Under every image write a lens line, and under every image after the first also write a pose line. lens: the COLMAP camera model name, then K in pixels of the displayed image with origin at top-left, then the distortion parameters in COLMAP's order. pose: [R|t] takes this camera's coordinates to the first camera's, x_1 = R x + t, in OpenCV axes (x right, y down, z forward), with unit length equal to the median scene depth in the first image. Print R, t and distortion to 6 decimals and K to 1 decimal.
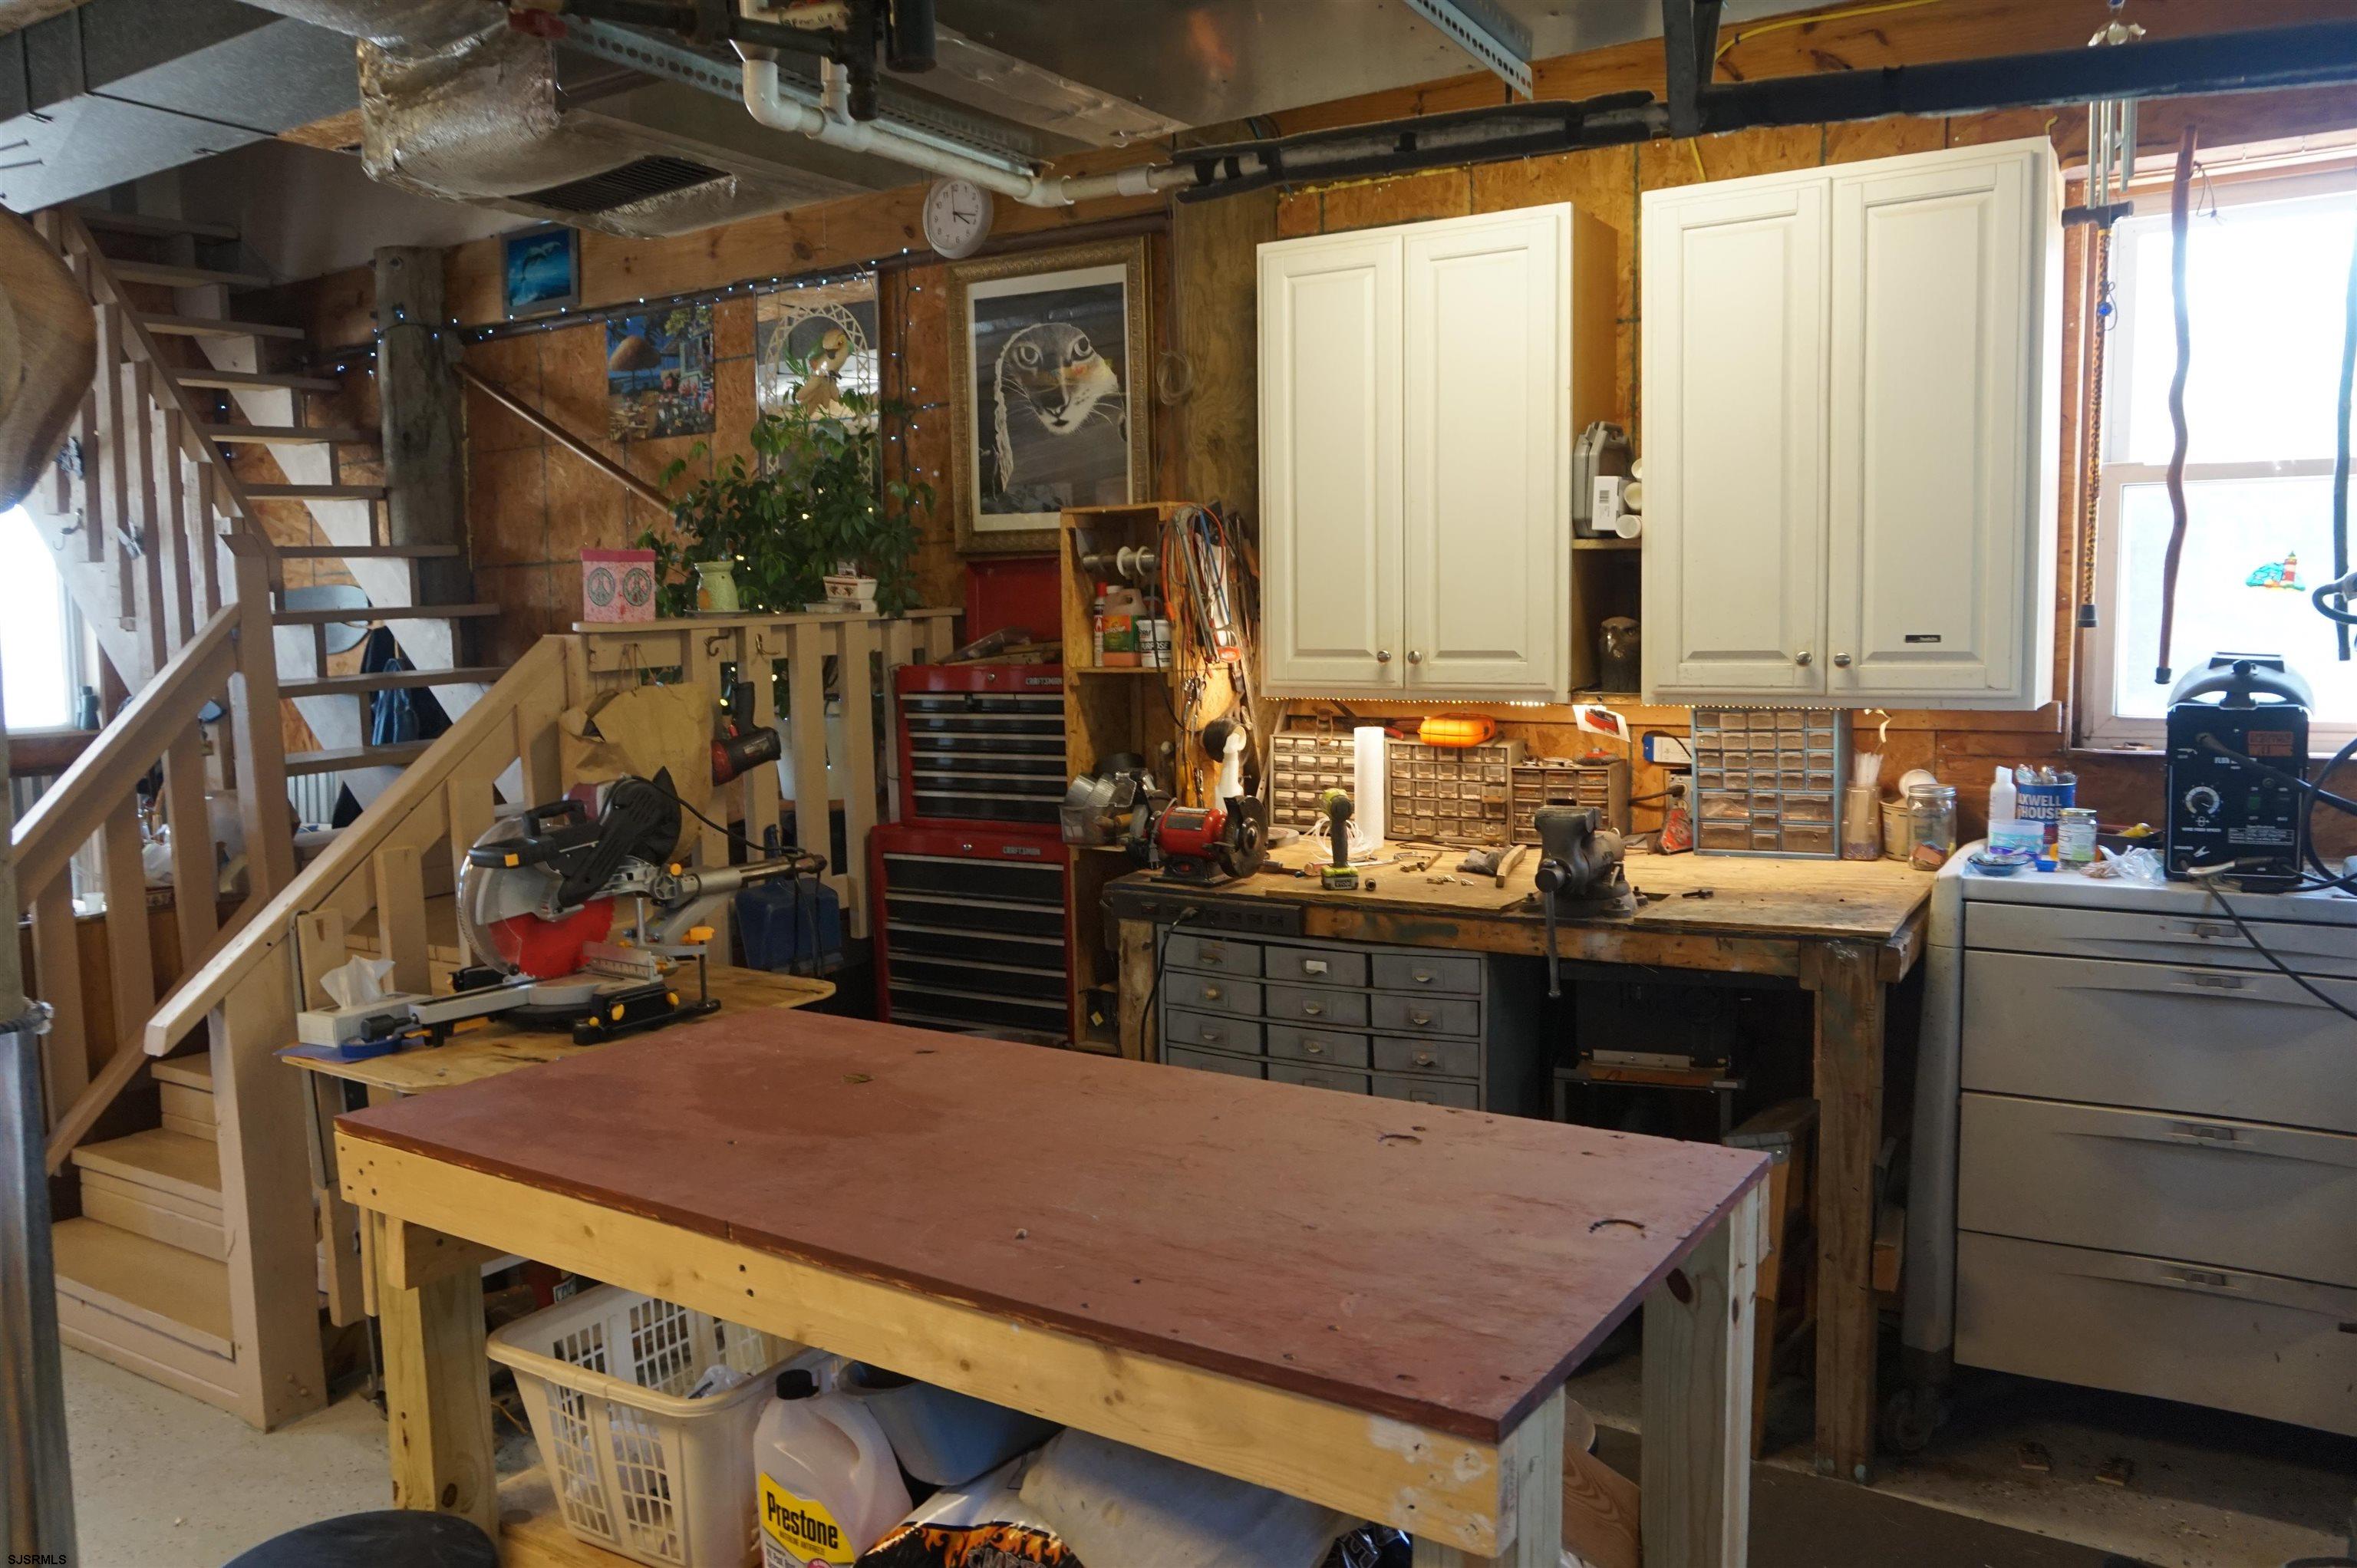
lens RADIAL K [[1824.1, 0, 1221.6], [0, 1824.1, 816.4], [0, 0, 1]] dist [-0.021404, 0.032404]
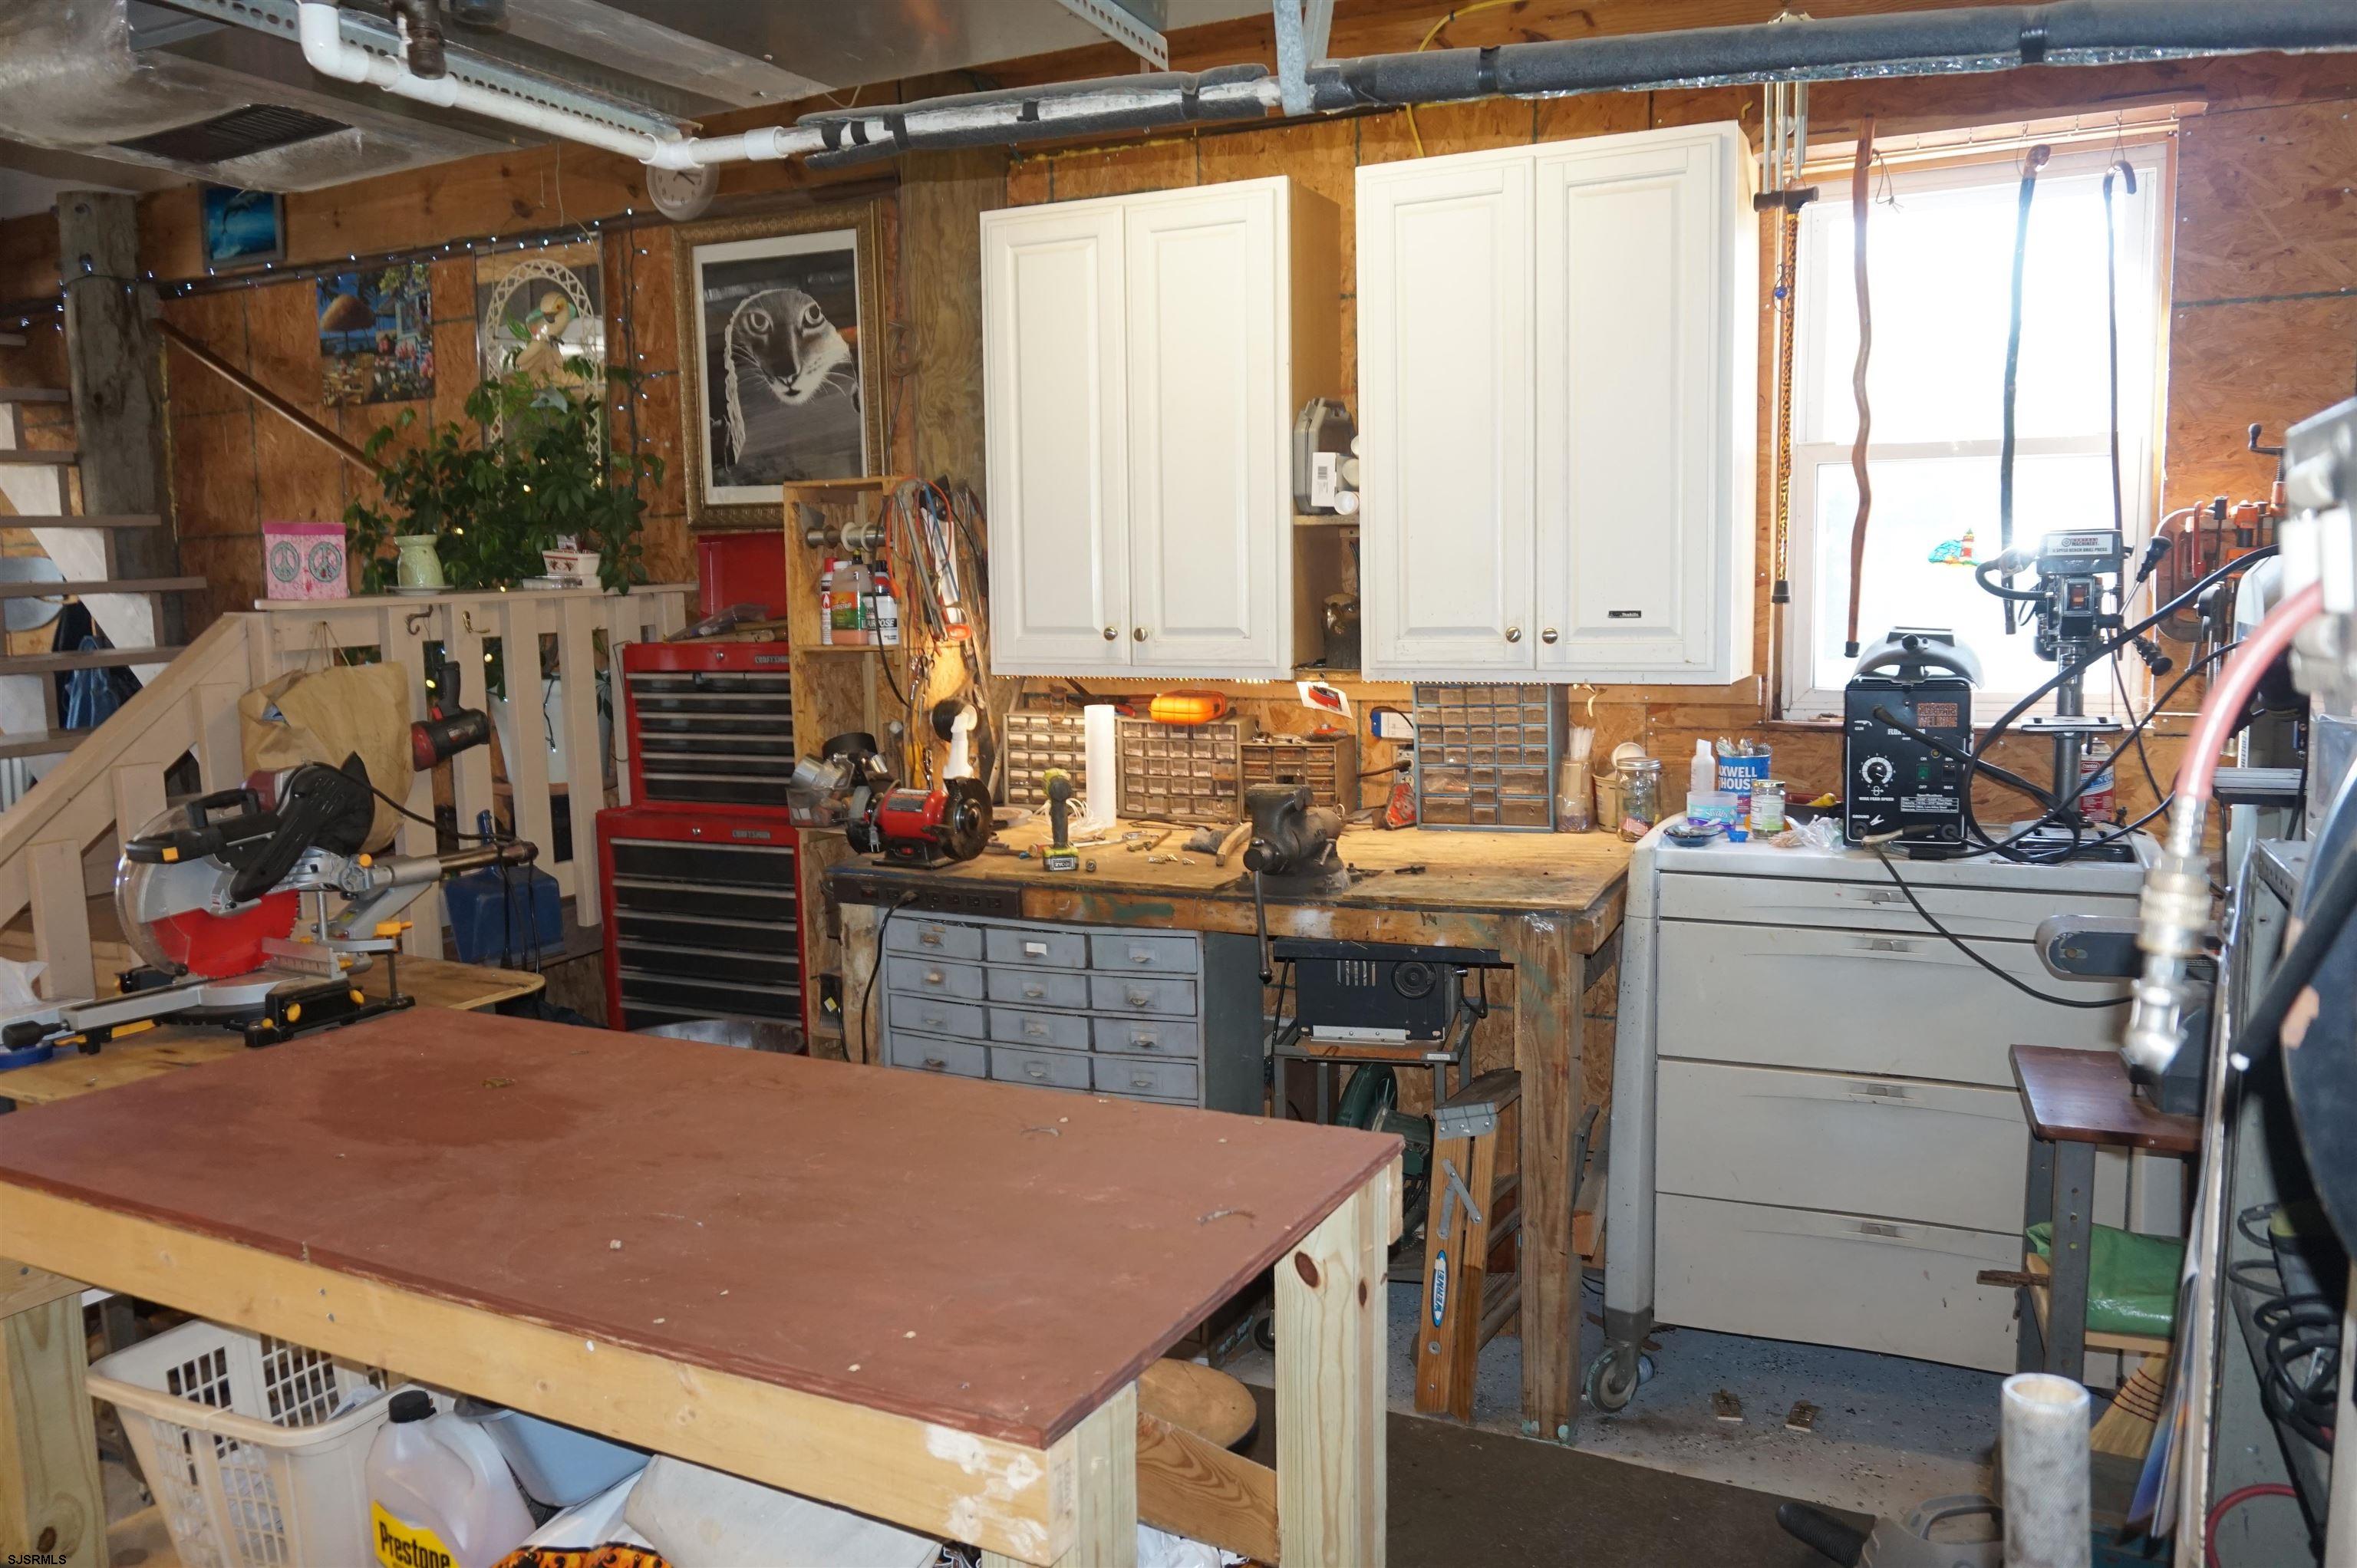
lens RADIAL K [[1824.1, 0, 1252.9], [0, 1824.1, 818.1], [0, 0, 1]] dist [-0.021404, 0.032404]
pose [[0.994180, -0.014652, 0.106728, 0.059966], [0.012787, 0.999754, 0.018137, -0.004405], [-0.106968, -0.016667, 0.994123, 0.006521]]
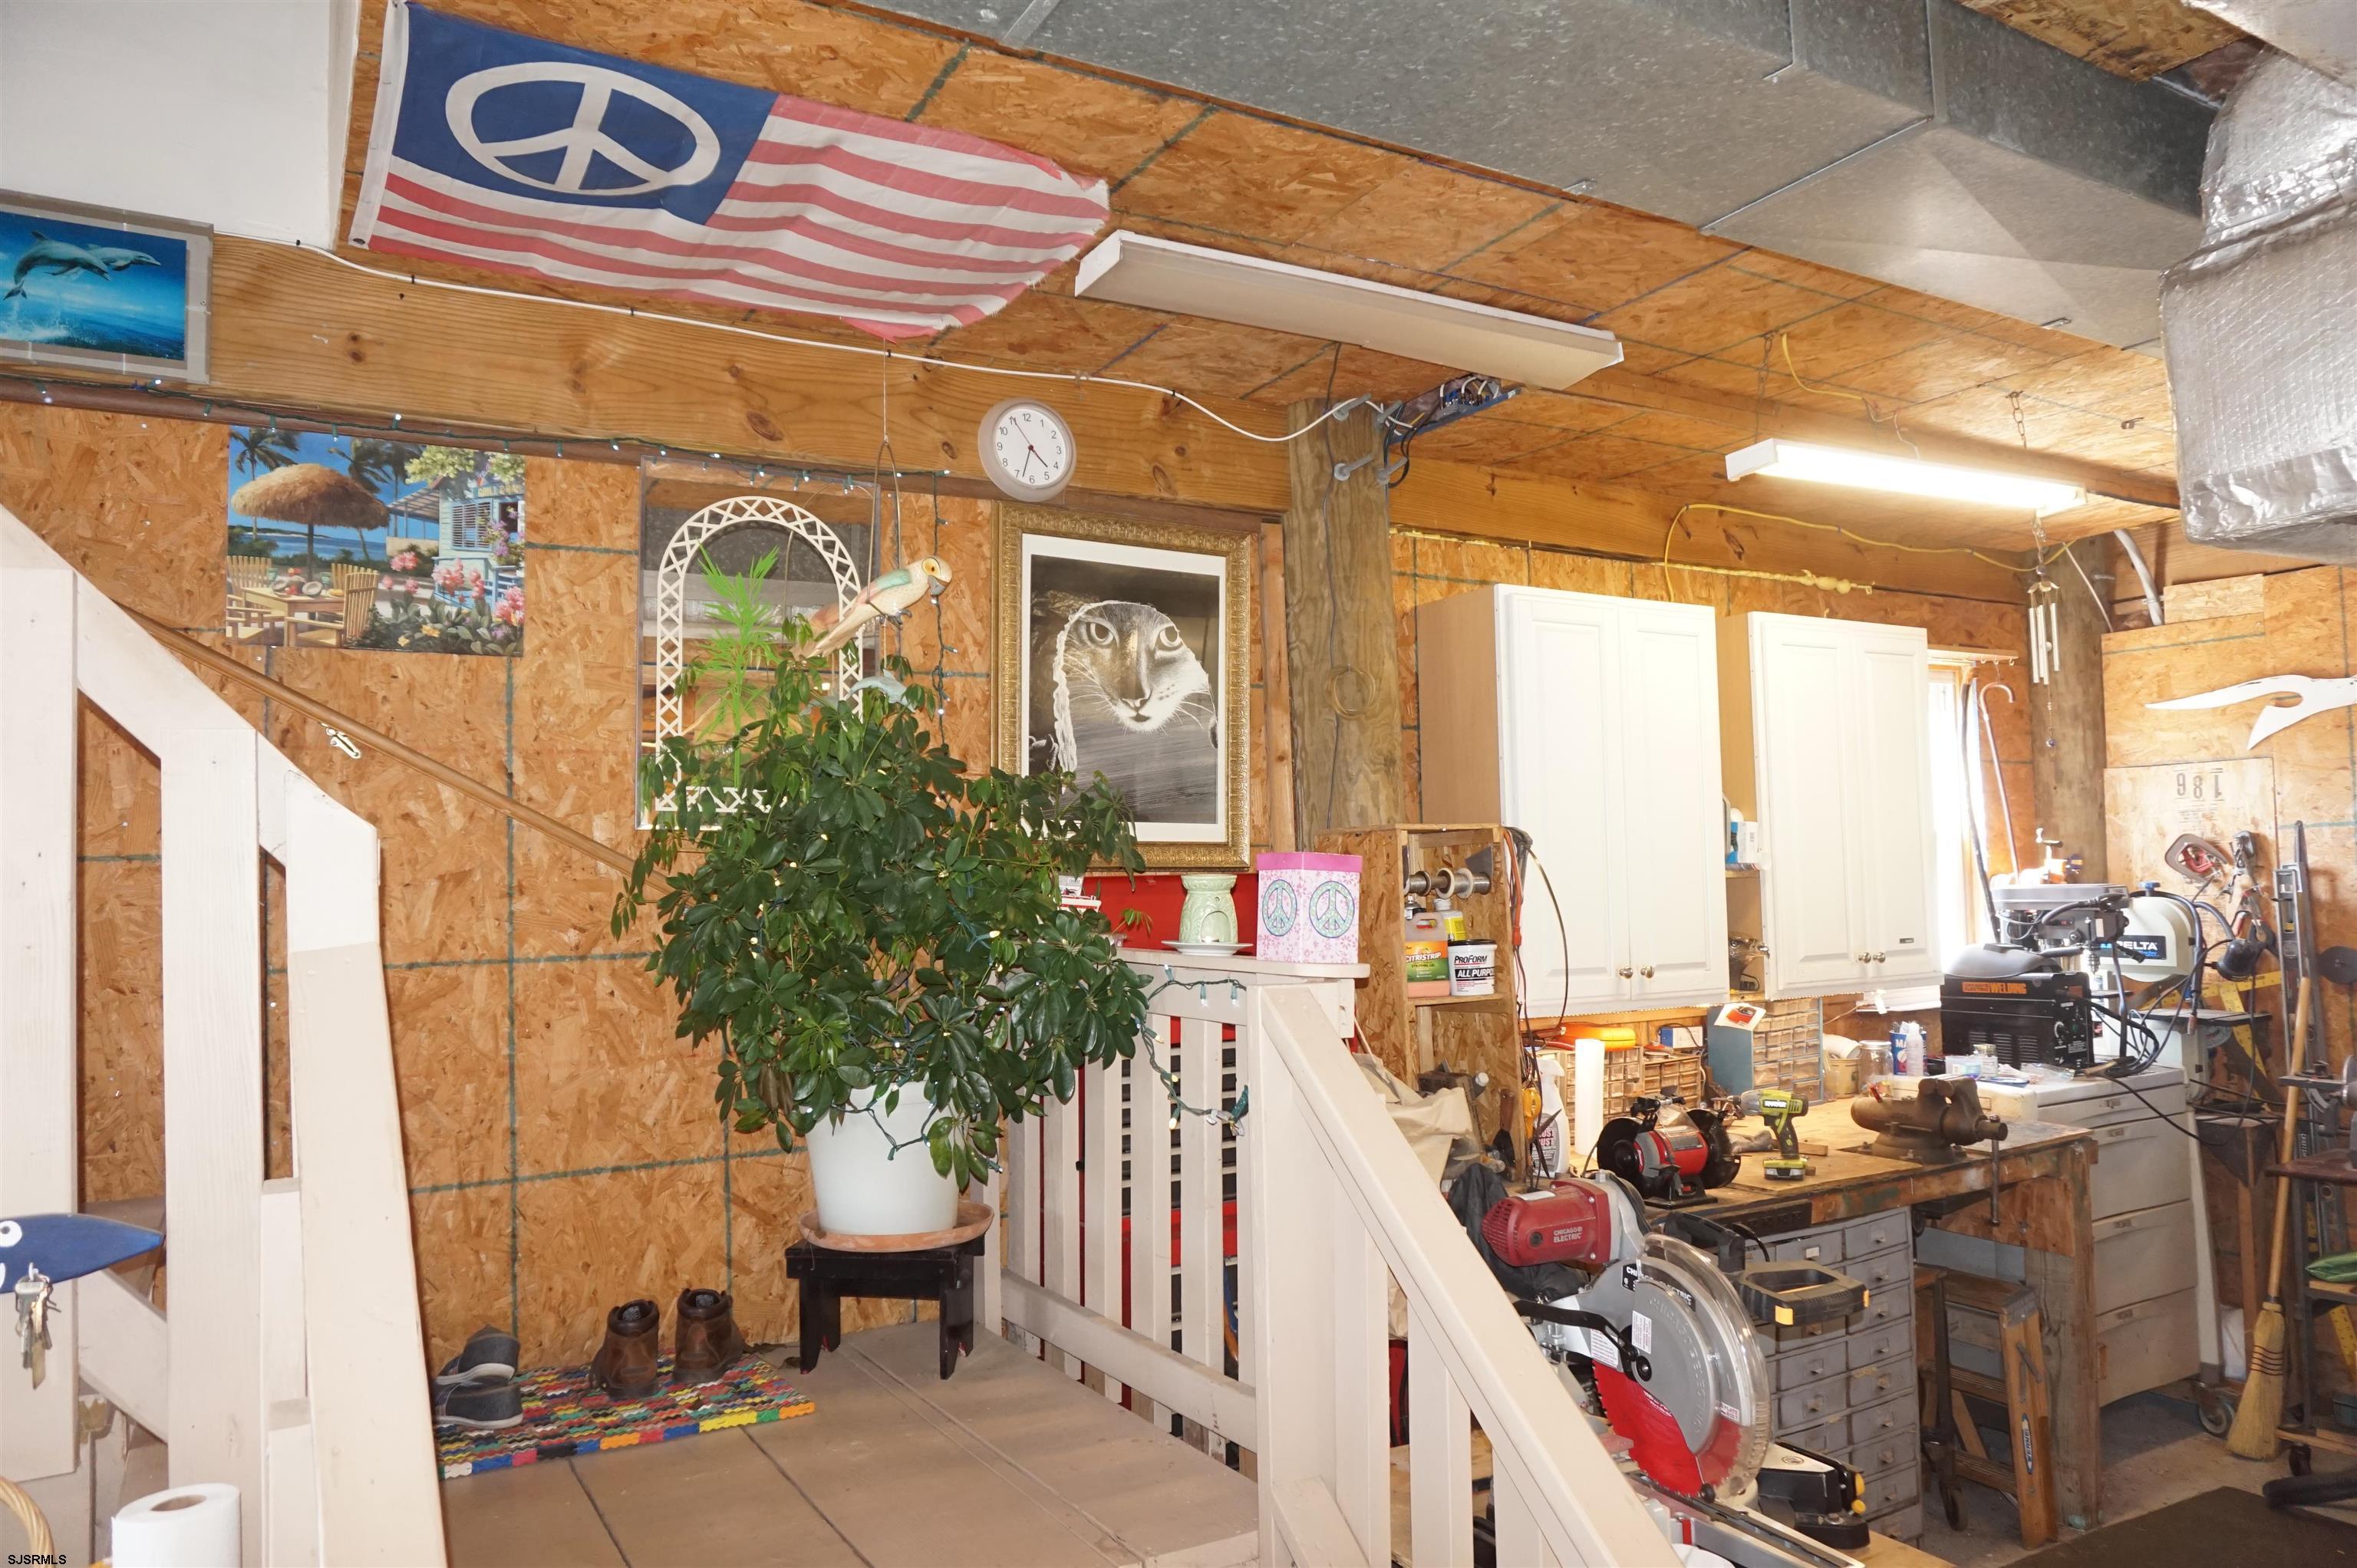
lens RADIAL K [[1581.9, 0, 1182.5], [0, 1581.9, 780.1], [0, 0, 1]] dist [-0.047057, 0.037513]
pose [[0.446703, 0.067757, 0.892113, -0.908591], [0.112365, 0.984984, -0.131074, -0.109703], [-0.887598, 0.158793, 0.432382, 0.826889]]
